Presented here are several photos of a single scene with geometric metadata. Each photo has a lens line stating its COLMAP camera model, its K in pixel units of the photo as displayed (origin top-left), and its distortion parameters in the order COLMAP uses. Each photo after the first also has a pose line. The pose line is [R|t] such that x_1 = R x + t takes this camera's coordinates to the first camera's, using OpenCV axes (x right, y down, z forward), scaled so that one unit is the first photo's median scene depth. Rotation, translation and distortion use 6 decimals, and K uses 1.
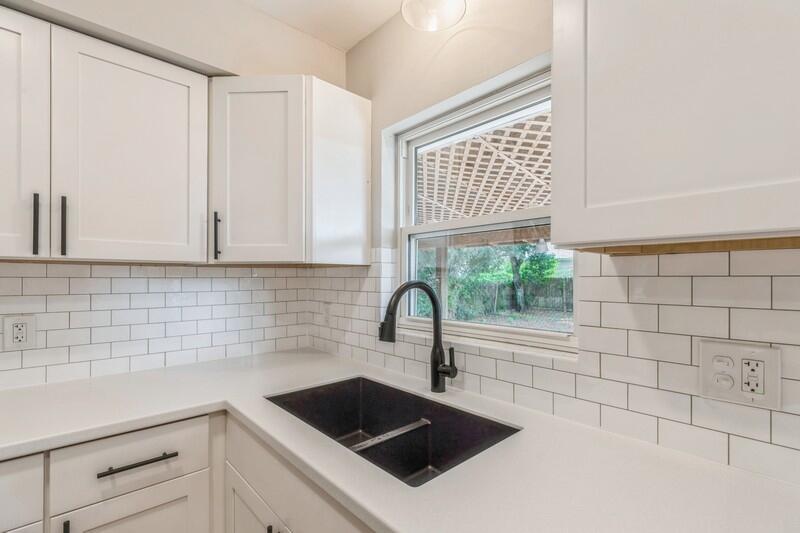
lens RADIAL K [[362.4, 0, 404.3], [0, 362.4, 279.5], [0, 0, 1]] dist [0.007905, -0.001625]
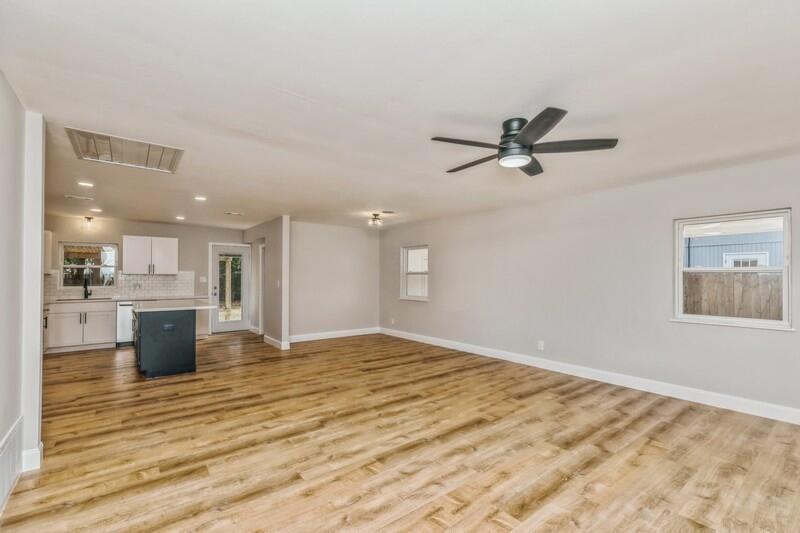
lens RADIAL K [[362.4, 0, 403.7], [0, 362.4, 271.2], [0, 0, 1]] dist [0.007905, -0.001625]
pose [[0.085839, 0.017239, 0.996160, -4.288319], [0.000146, 0.999850, -0.017315, -0.002917], [-0.996309, 0.001632, 0.085824, -3.639802]]
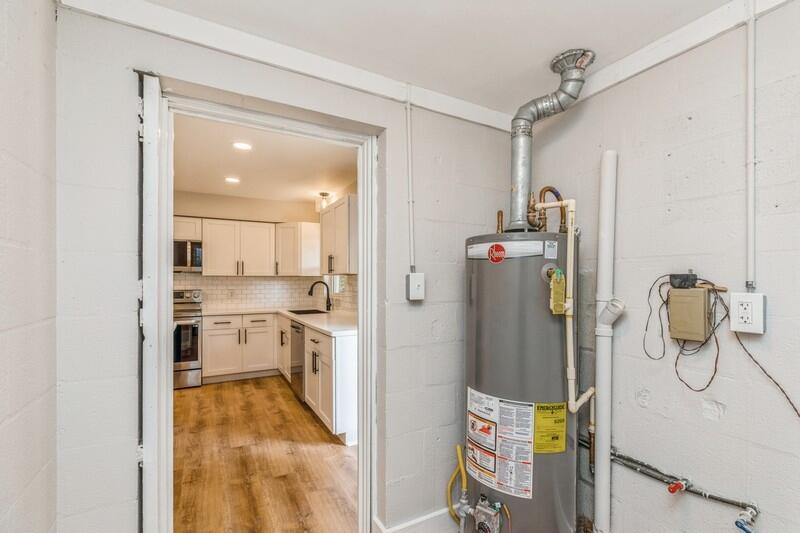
lens RADIAL K [[362.4, 0, 404.8], [0, 362.4, 281.1], [0, 0, 1]] dist [0.007905, -0.001625]
pose [[0.971768, 0.000239, -0.235937, 1.536614], [0.000578, 0.999994, 0.003394, -0.008873], [0.235936, -0.003435, 0.971762, -2.159677]]
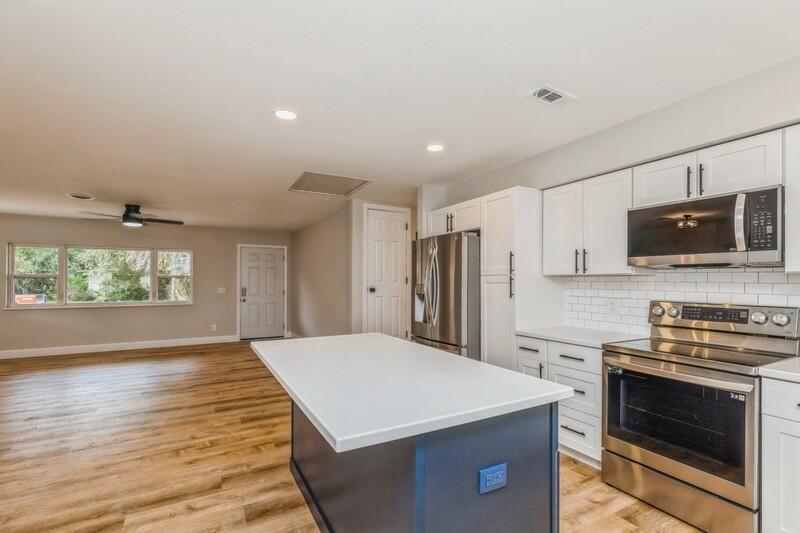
lens RADIAL K [[362.4, 0, 408.1], [0, 362.4, 282.4], [0, 0, 1]] dist [0.007905, -0.001625]
pose [[-0.220688, 0.003120, -0.975339, 0.566507], [-0.003184, 0.999987, 0.003919, -0.013437], [0.975339, 0.003970, -0.220675, -0.442242]]
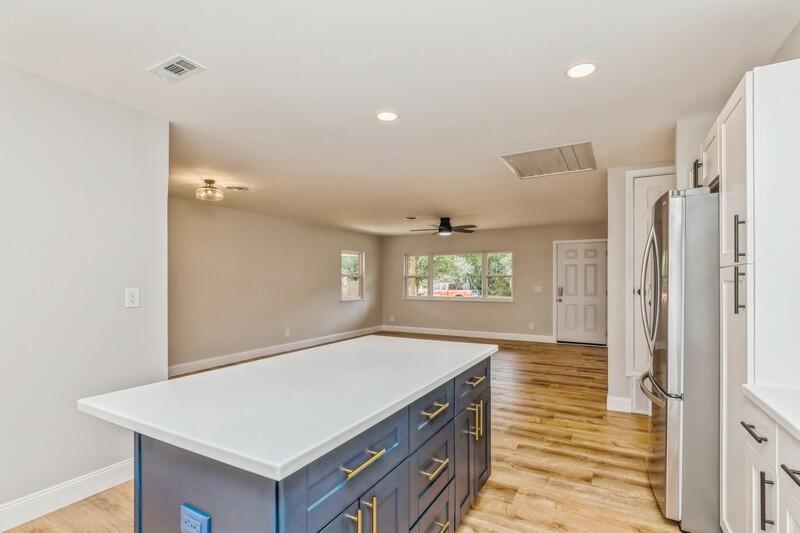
lens RADIAL K [[383.8, 0, 406.3], [0, 383.8, 273.6], [0, 0, 1]] dist [0.002551, 0.000205]
pose [[-0.947657, -0.006966, -0.319214, -0.441686], [-0.002410, 0.999890, -0.014663, -0.007010], [0.319281, -0.013126, -0.947569, 0.391329]]
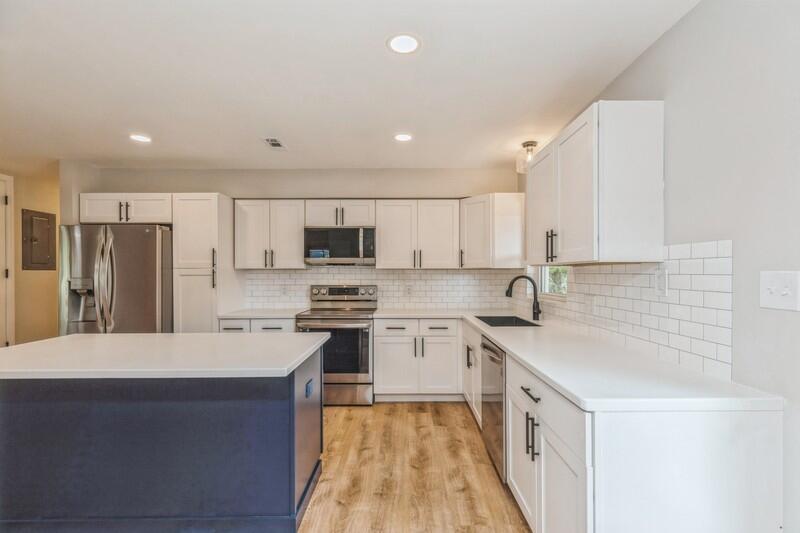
lens RADIAL K [[362.4, 0, 401.0], [0, 362.4, 271.8], [0, 0, 1]] dist [0.007905, -0.001625]
pose [[0.733711, -0.004996, -0.679444, 0.968595], [0.003301, 0.999987, -0.003789, -0.012853], [0.679454, 0.000537, 0.733718, -1.267927]]
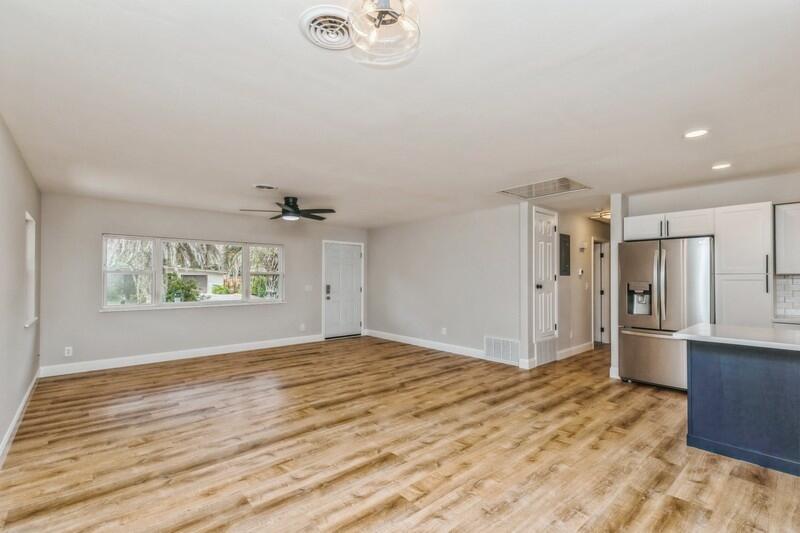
lens RADIAL K [[362.4, 0, 405.0], [0, 362.4, 269.1], [0, 0, 1]] dist [0.007905, -0.001625]
pose [[-0.024670, -0.024349, -0.999399, 1.023625], [-0.002846, 0.999701, -0.024286, -0.007339], [0.999692, 0.002245, -0.024732, -2.844865]]
